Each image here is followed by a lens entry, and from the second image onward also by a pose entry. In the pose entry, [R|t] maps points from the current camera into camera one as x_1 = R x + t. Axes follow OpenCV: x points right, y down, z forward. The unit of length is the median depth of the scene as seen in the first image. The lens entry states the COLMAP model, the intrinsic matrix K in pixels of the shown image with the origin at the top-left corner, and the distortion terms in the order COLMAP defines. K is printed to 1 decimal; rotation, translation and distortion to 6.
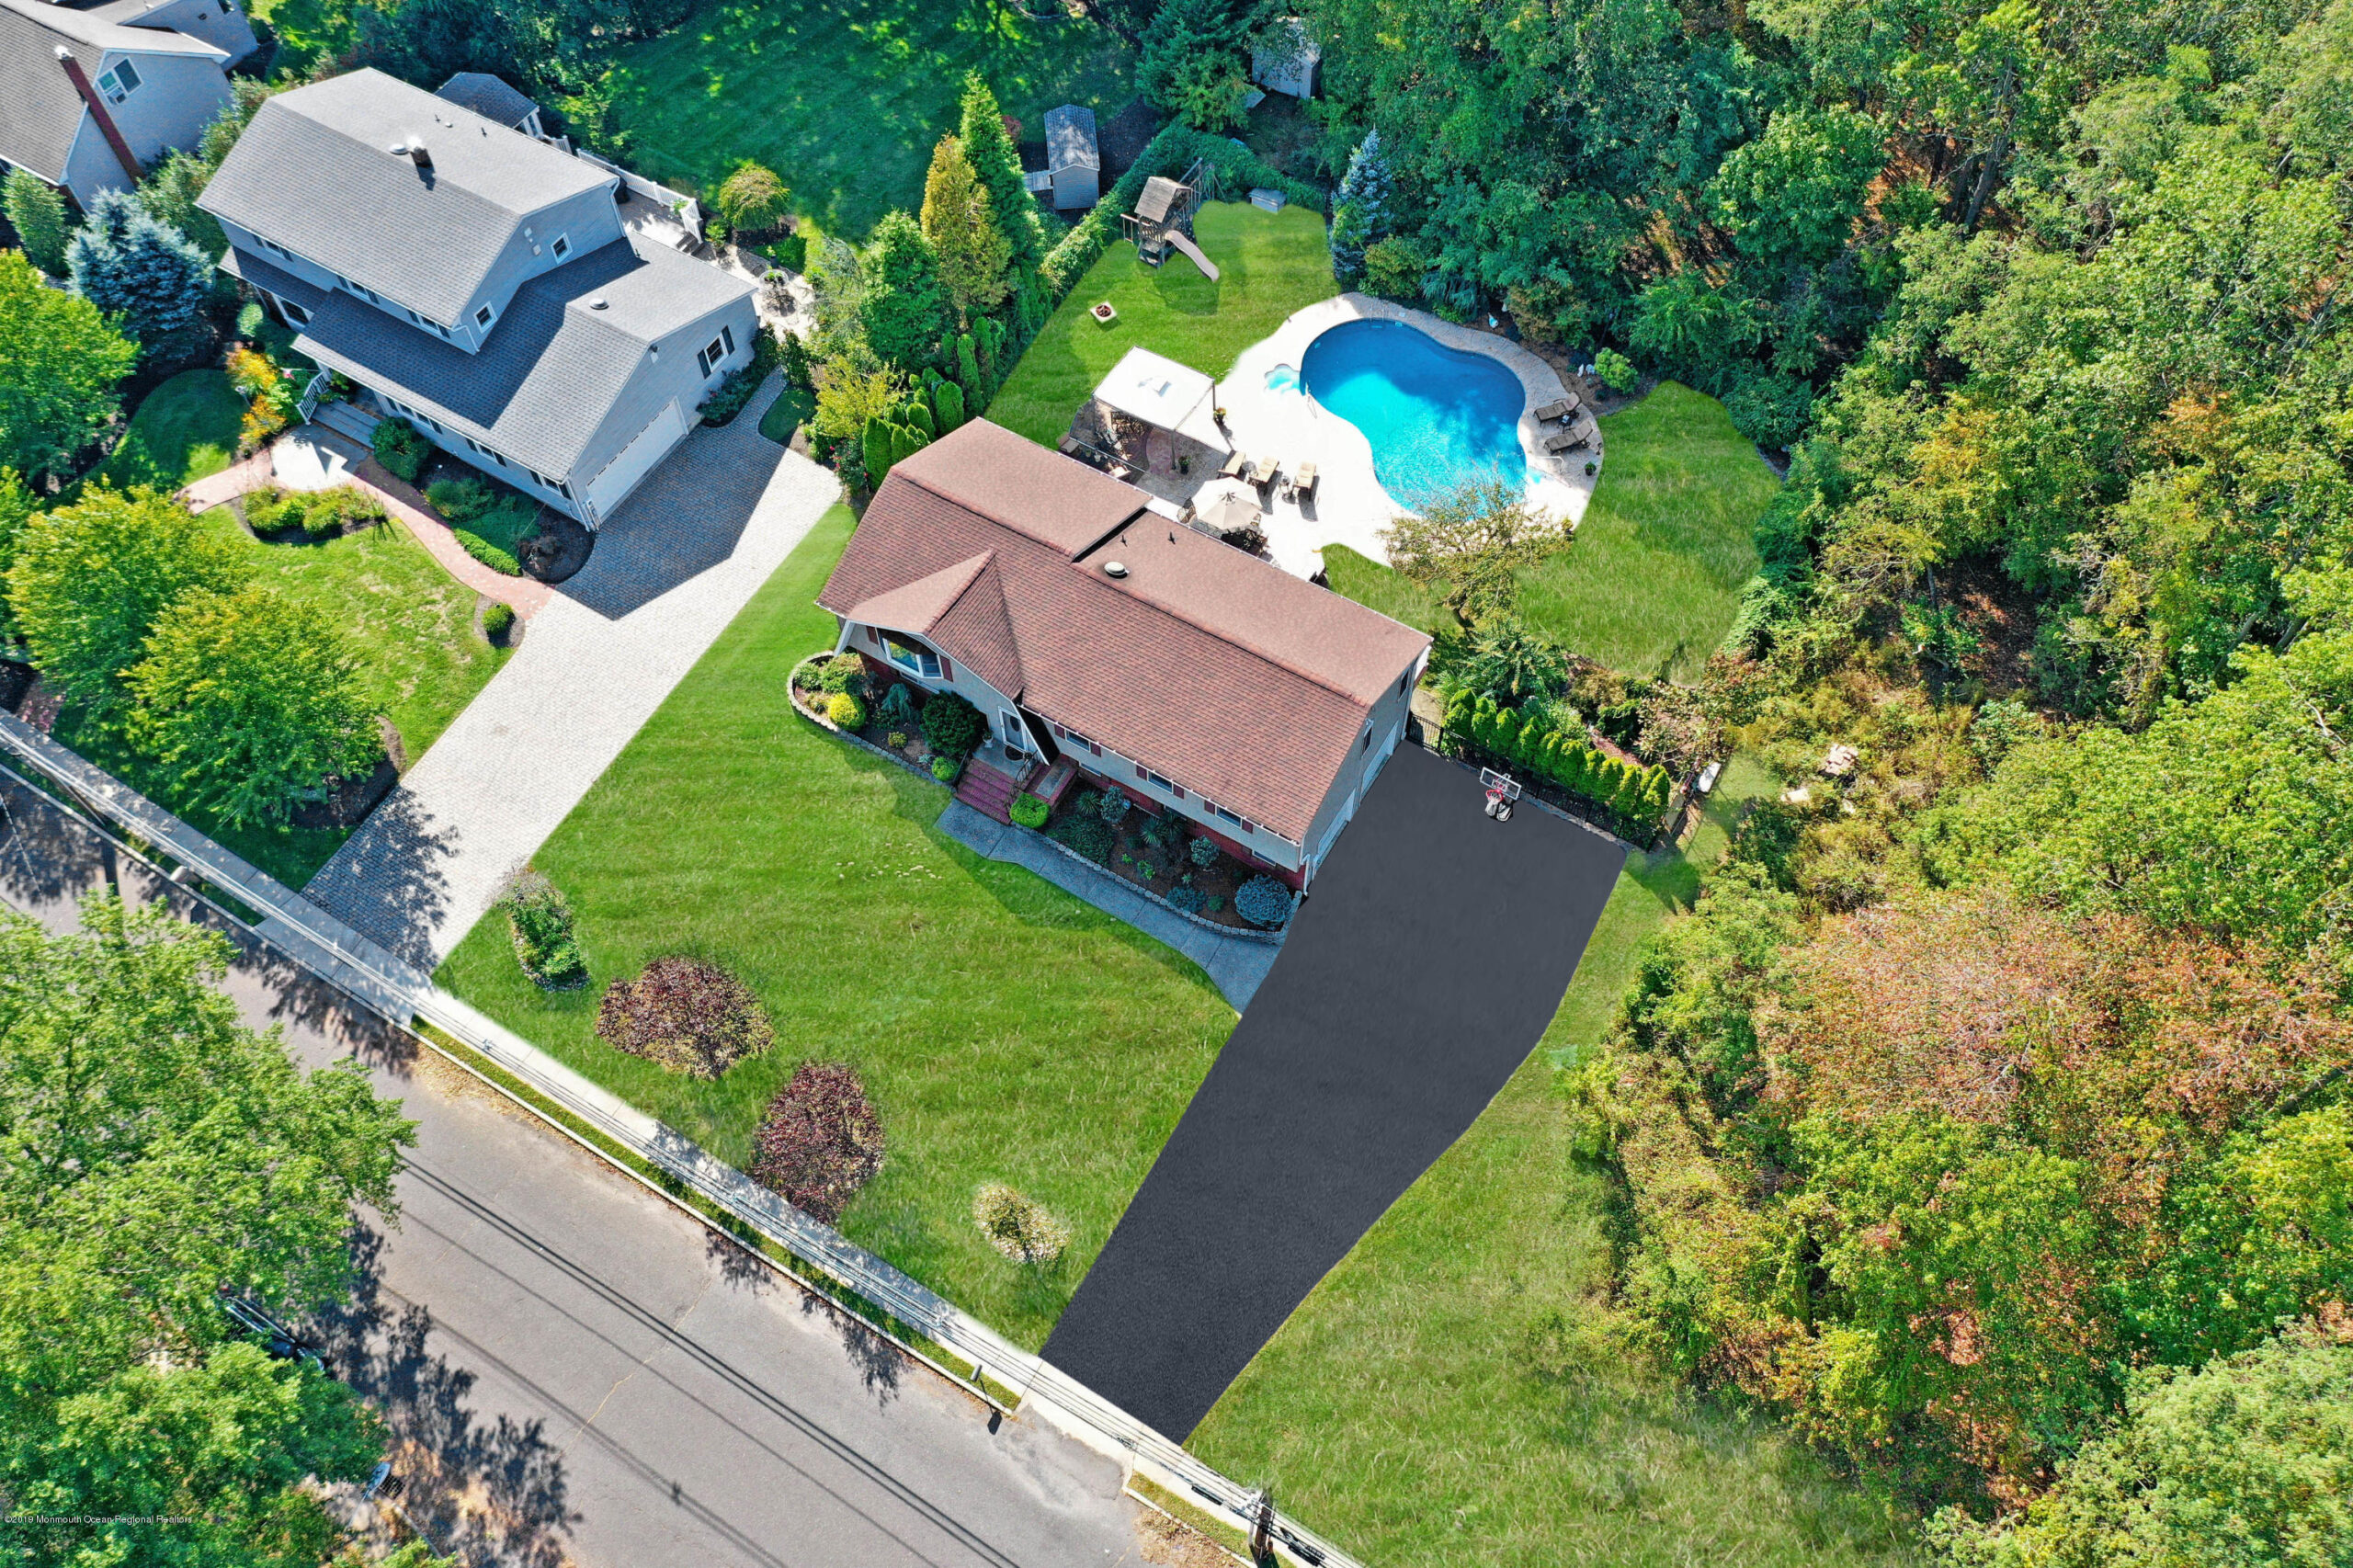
lens RADIAL K [[1868.0, 0, 1183.4], [0, 1868.0, 791.9], [0, 0, 1]] dist [-0.016856, 0.017413]
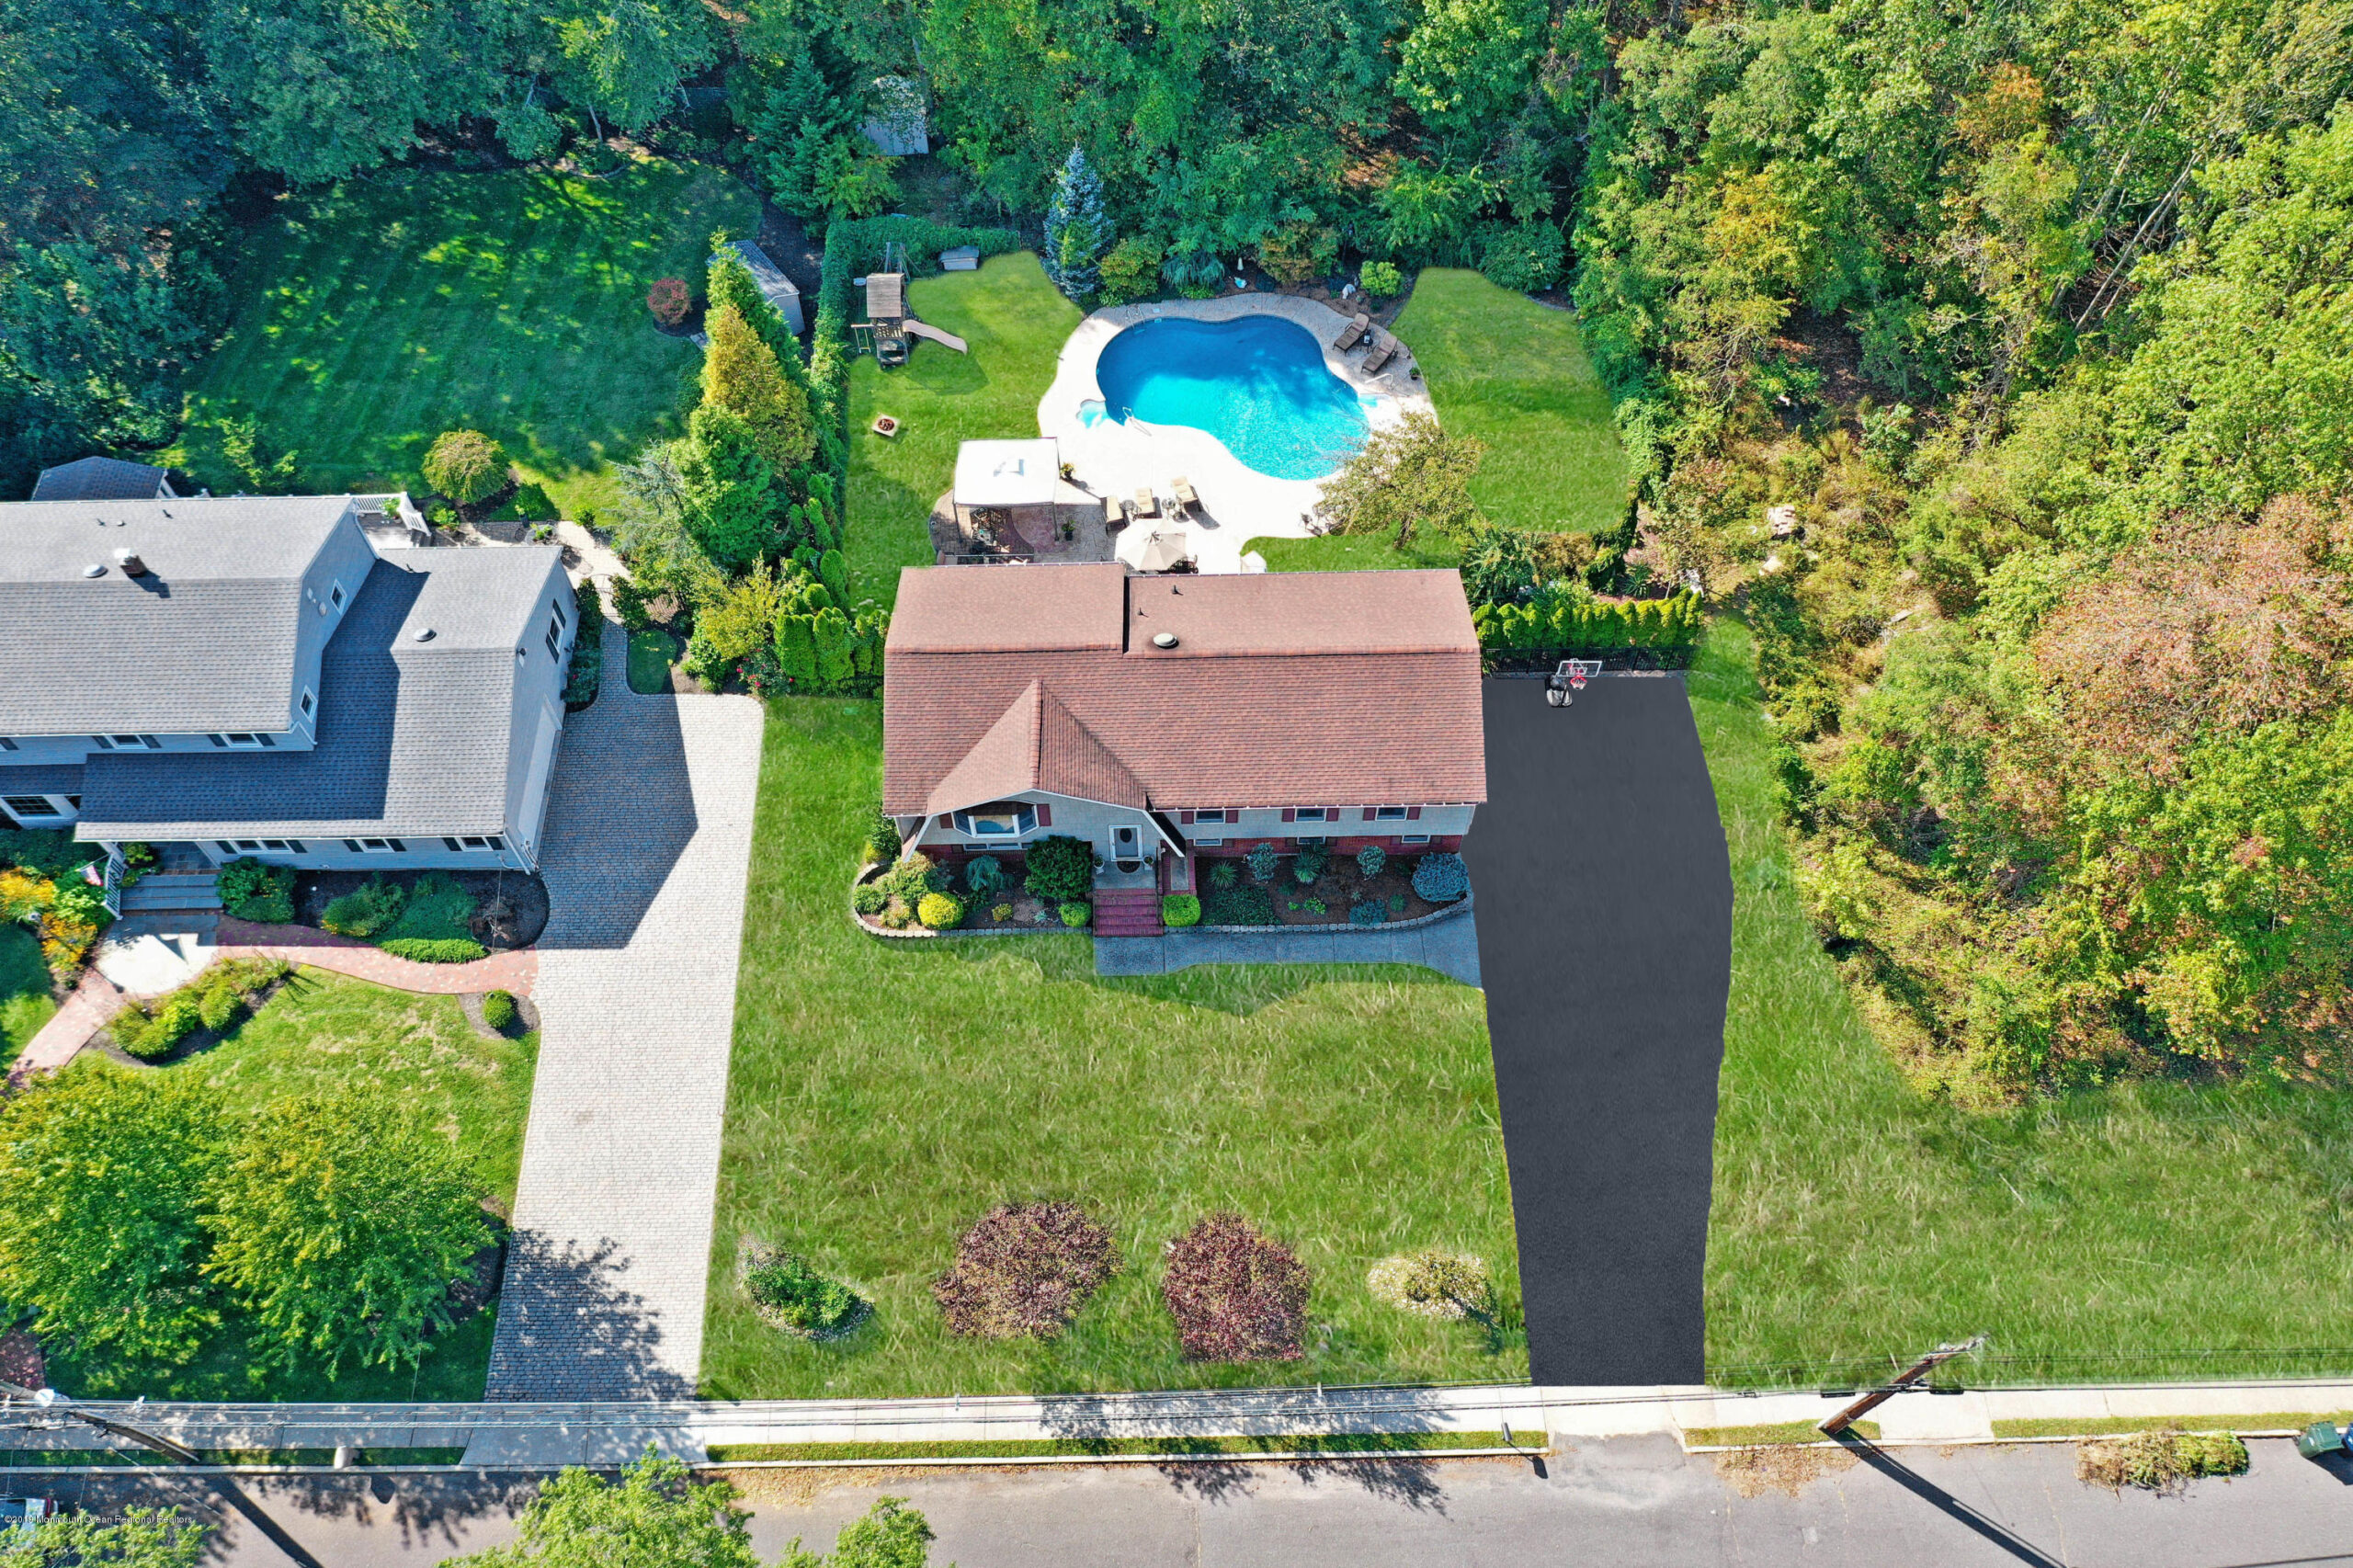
lens RADIAL K [[1868.0, 0, 1189.8], [0, 1868.0, 783.5], [0, 0, 1]] dist [-0.016856, 0.017413]
pose [[0.847653, -0.445438, 0.288218, -0.306524], [0.448417, 0.891840, 0.059530, -0.096297], [-0.283561, 0.078781, 0.955713, 0.079773]]
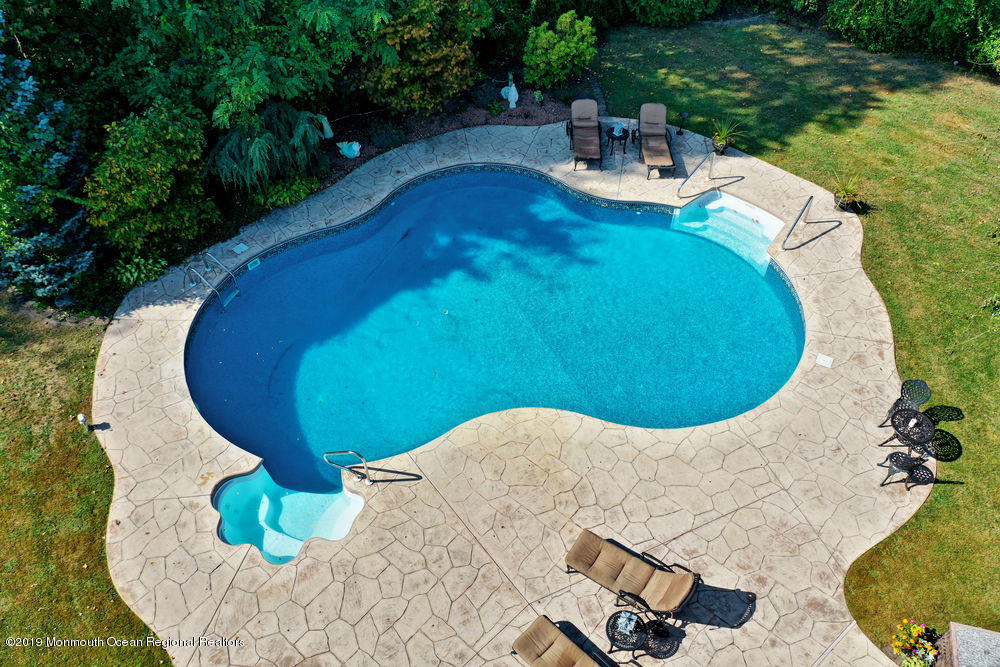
lens RADIAL K [[793.9, 0, 498.7], [0, 793.9, 333.0], [0, 0, 1]] dist [-0.016856, 0.017413]
pose [[0.344663, -0.684257, 0.642650, -0.011656], [0.794650, 0.577124, 0.188306, -0.263707], [-0.499738, 0.445780, 0.742659, 0.947863]]
